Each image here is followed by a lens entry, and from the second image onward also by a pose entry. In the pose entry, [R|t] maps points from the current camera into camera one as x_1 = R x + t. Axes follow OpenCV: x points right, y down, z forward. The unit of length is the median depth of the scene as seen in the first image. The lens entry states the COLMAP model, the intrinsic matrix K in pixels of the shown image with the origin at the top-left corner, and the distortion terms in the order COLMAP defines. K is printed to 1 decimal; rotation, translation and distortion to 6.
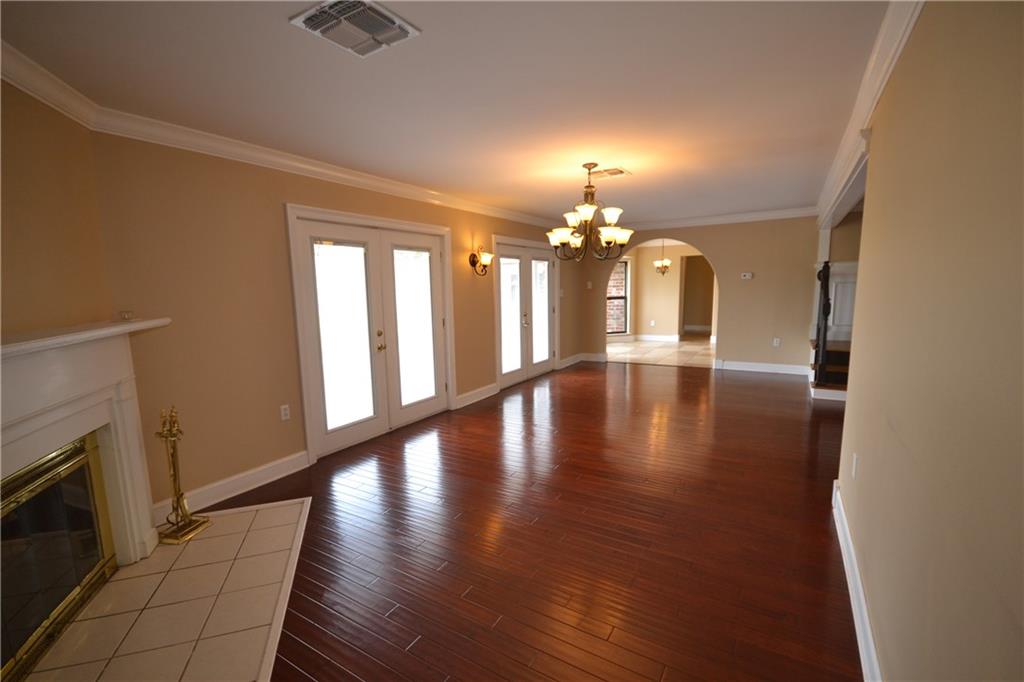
lens RADIAL K [[453.8, 0, 509.7], [0, 453.8, 353.1], [0, 0, 1]] dist [0.016432, -0.017554]
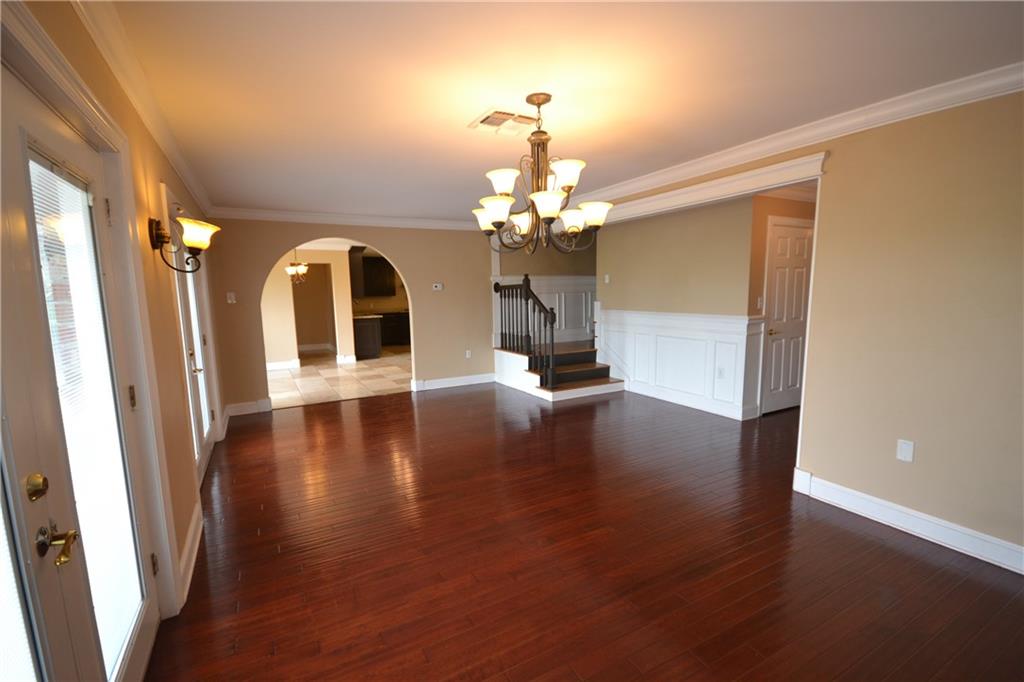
lens RADIAL K [[453.8, 0, 509.7], [0, 453.8, 353.1], [0, 0, 1]] dist [0.016432, -0.017554]
pose [[0.508119, -0.107206, 0.854589, -0.192079], [0.135620, 0.989804, 0.043532, -0.049192], [-0.850542, 0.093780, 0.517478, 0.353614]]
